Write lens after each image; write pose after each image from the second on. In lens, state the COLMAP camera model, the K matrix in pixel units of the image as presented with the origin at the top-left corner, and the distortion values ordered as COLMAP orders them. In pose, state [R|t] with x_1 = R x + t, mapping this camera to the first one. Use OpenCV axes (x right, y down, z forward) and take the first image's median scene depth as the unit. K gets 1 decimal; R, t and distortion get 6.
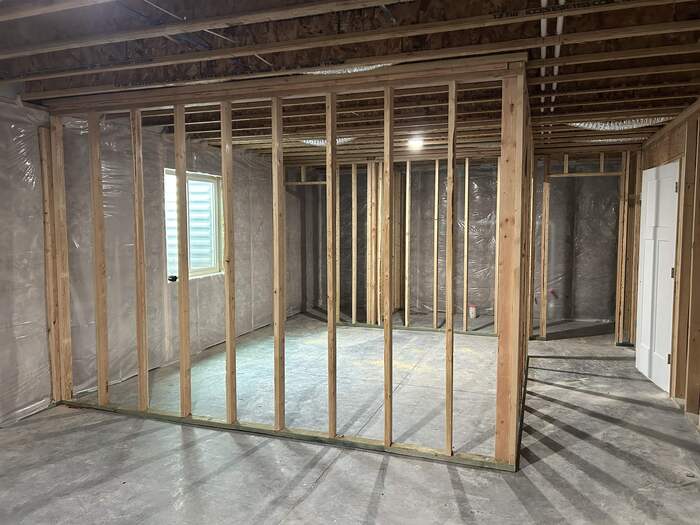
lens RADIAL K [[523.4, 0, 350.6], [0, 523.4, 262.5], [0, 0, 1]] dist [0.067344, -0.081367]
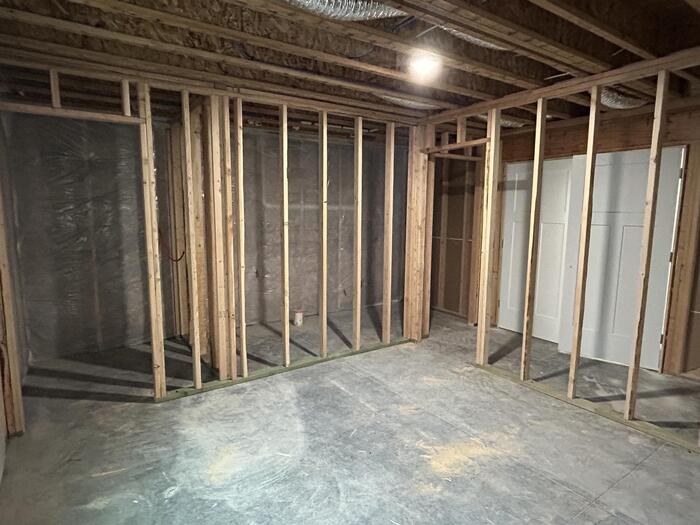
lens RADIAL K [[408.5, 0, 349.9], [0, 408.5, 259.0], [0, 0, 1]] dist [-0.002731, -0.000512]
pose [[0.581866, -0.098954, 0.807242, -0.249074], [0.057401, 0.995092, 0.080607, -0.048497], [-0.811256, -0.000566, 0.584691, 0.637326]]
